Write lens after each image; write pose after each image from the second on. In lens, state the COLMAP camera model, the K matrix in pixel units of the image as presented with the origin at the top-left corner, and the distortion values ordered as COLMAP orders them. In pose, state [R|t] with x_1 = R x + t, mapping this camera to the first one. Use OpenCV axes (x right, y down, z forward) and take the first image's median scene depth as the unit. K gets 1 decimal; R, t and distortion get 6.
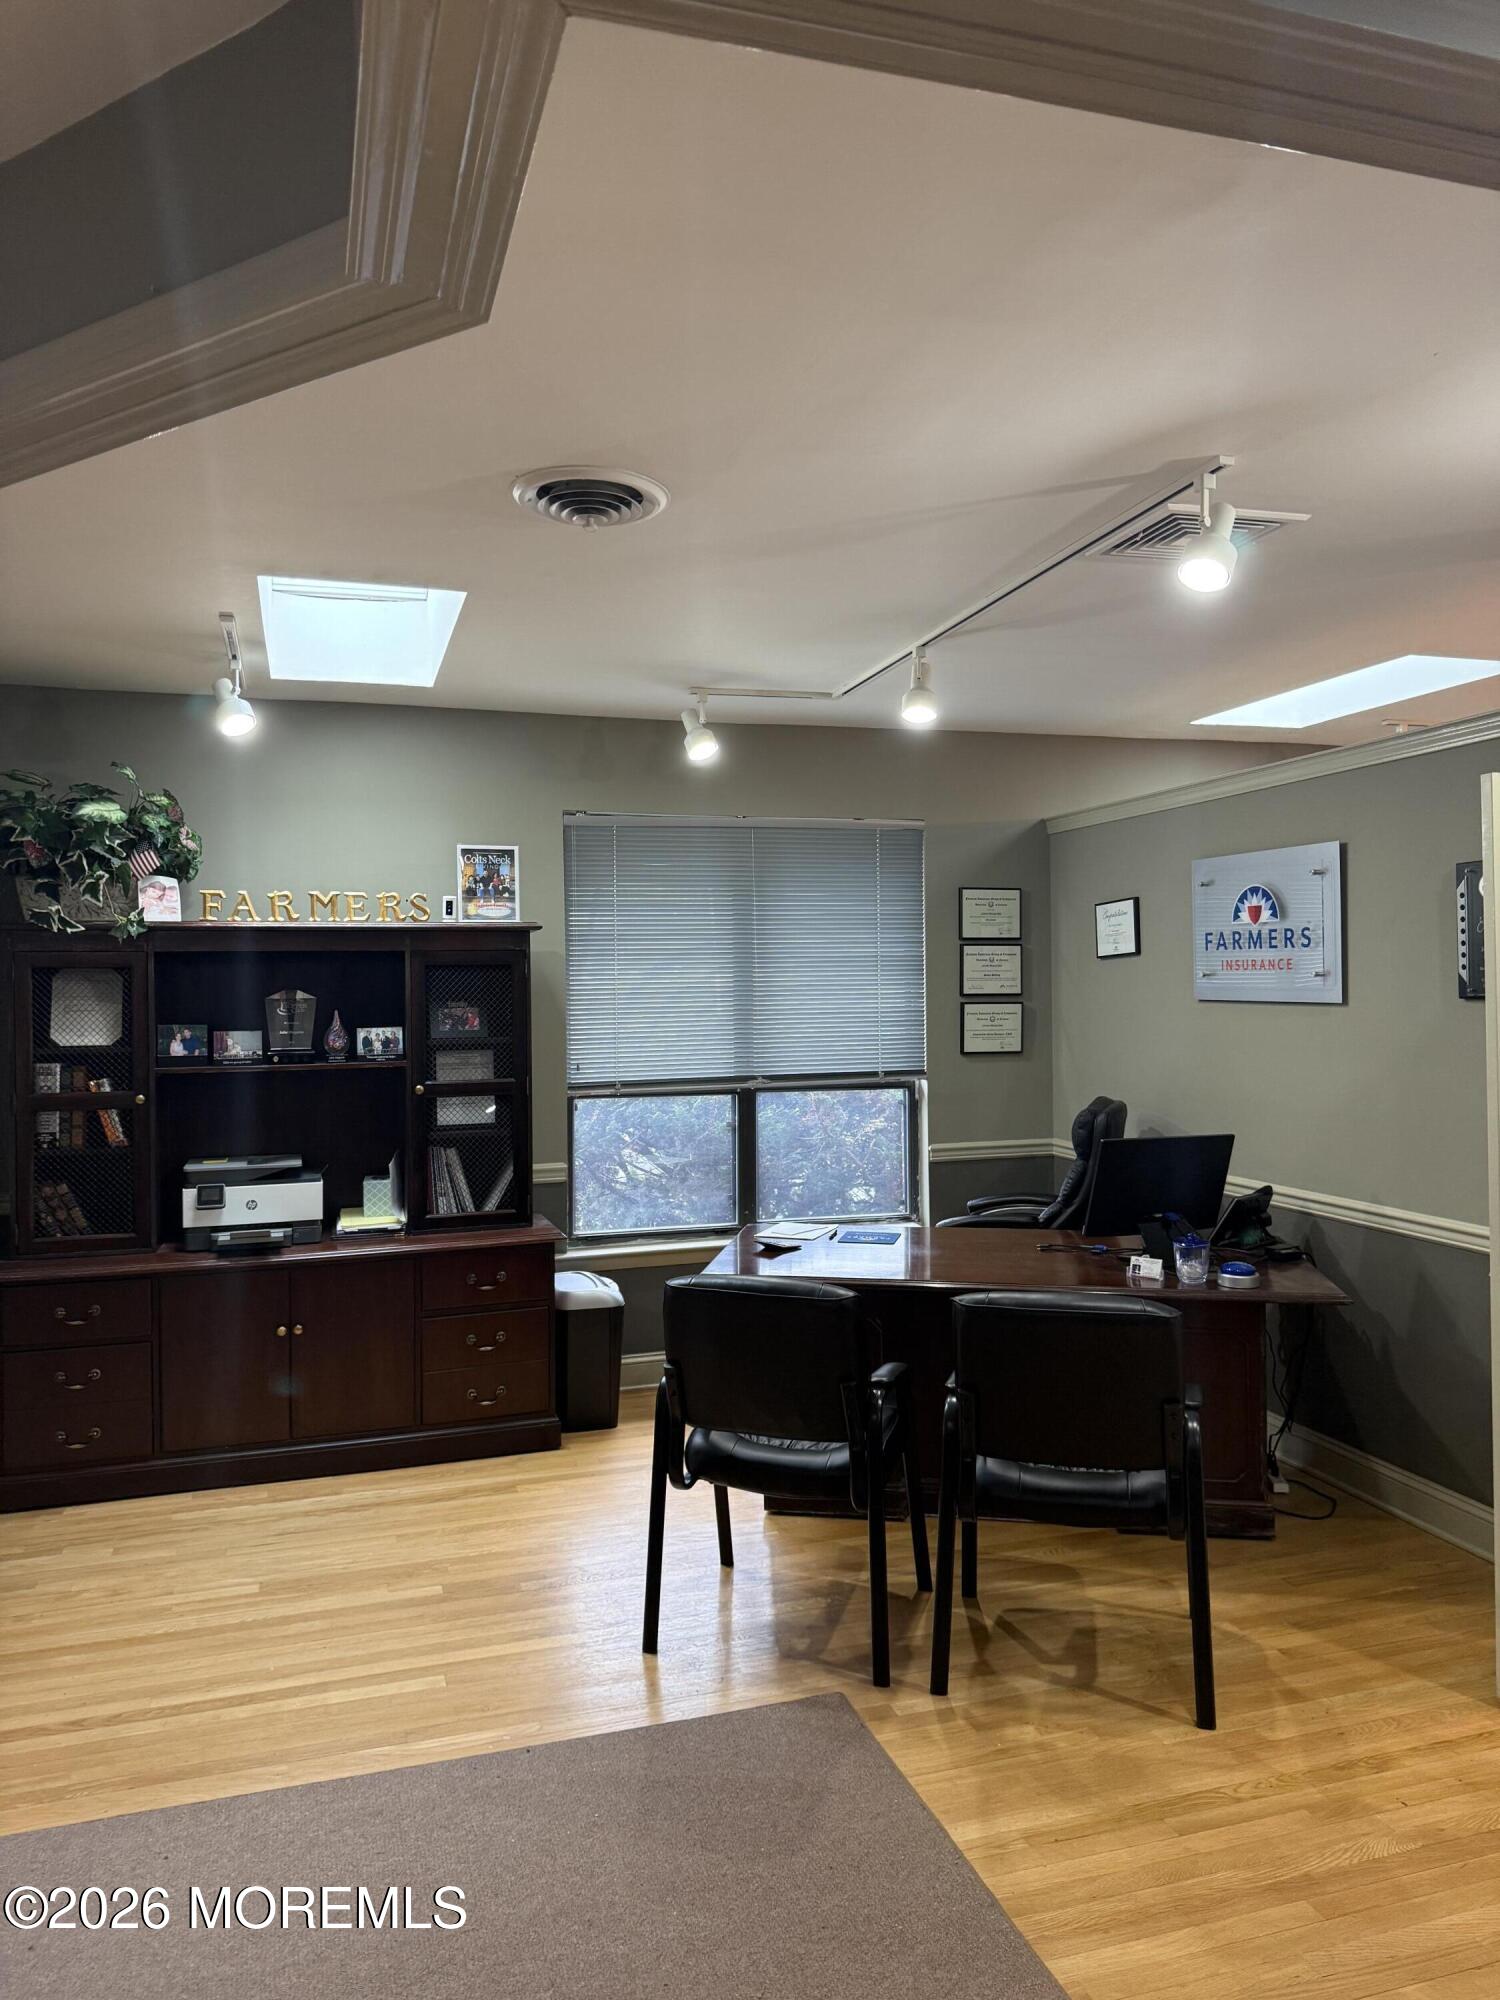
lens RADIAL K [[1373.0, 0, 714.2], [0, 1373.0, 982.2], [0, 0, 1]] dist [0.126355, -0.218815]
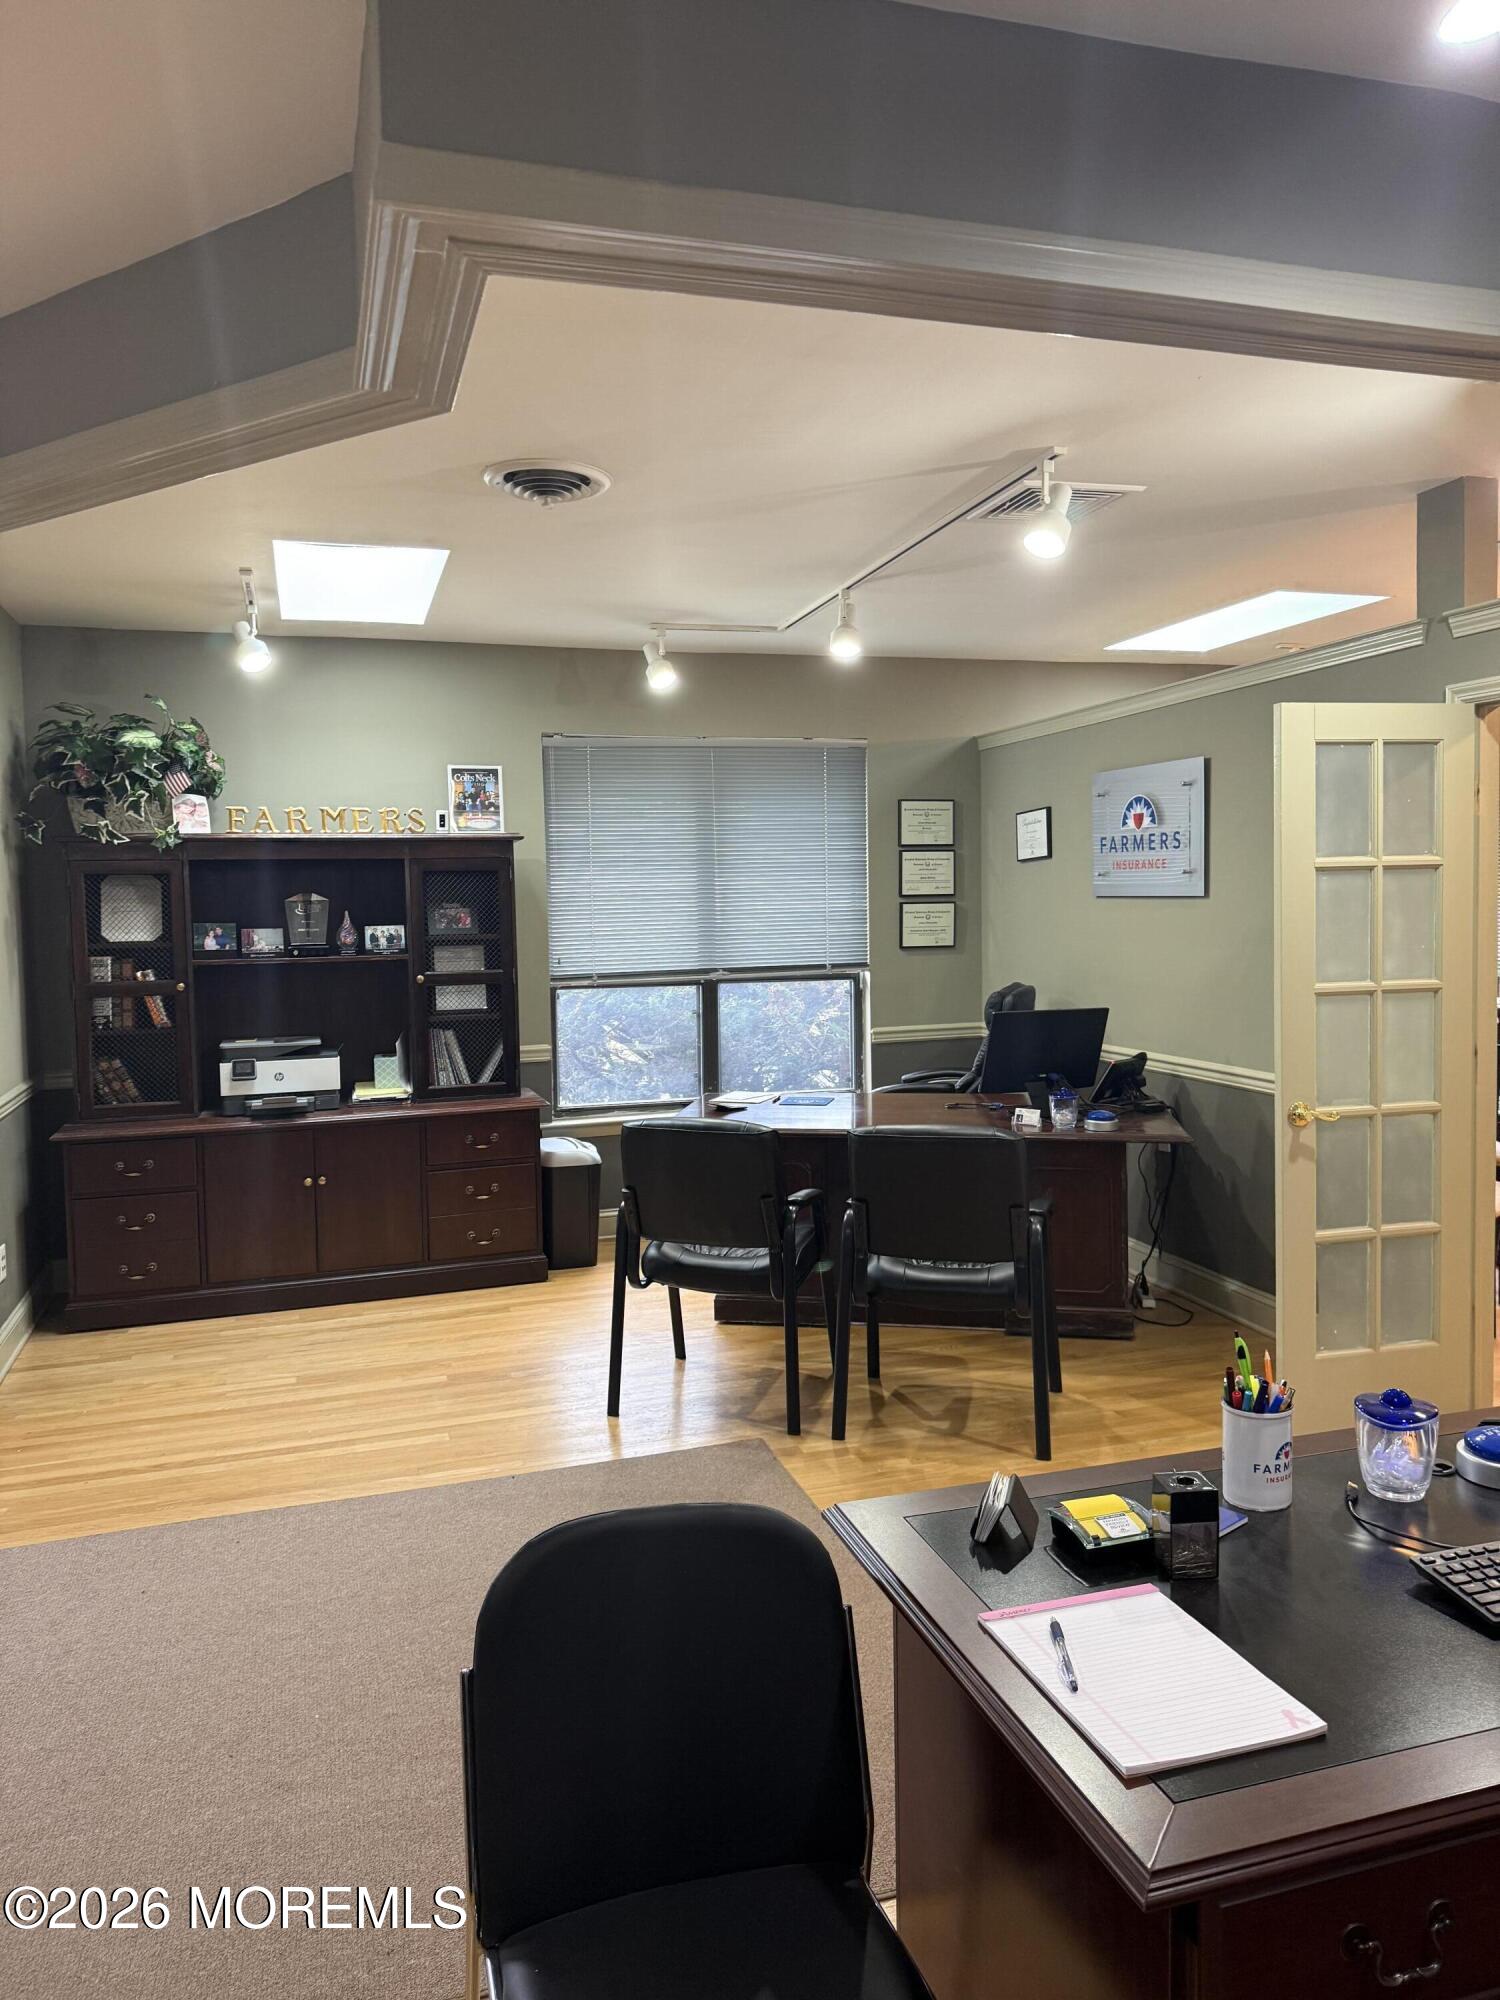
lens RADIAL K [[1373.0, 0, 714.2], [0, 1373.0, 982.2], [0, 0, 1]] dist [0.126355, -0.218815]
pose [[0.999971, -0.007419, -0.001685, 0.037285], [0.007510, 0.997973, 0.063196, 0.009778], [0.001213, -0.063207, 0.998000, -0.164438]]
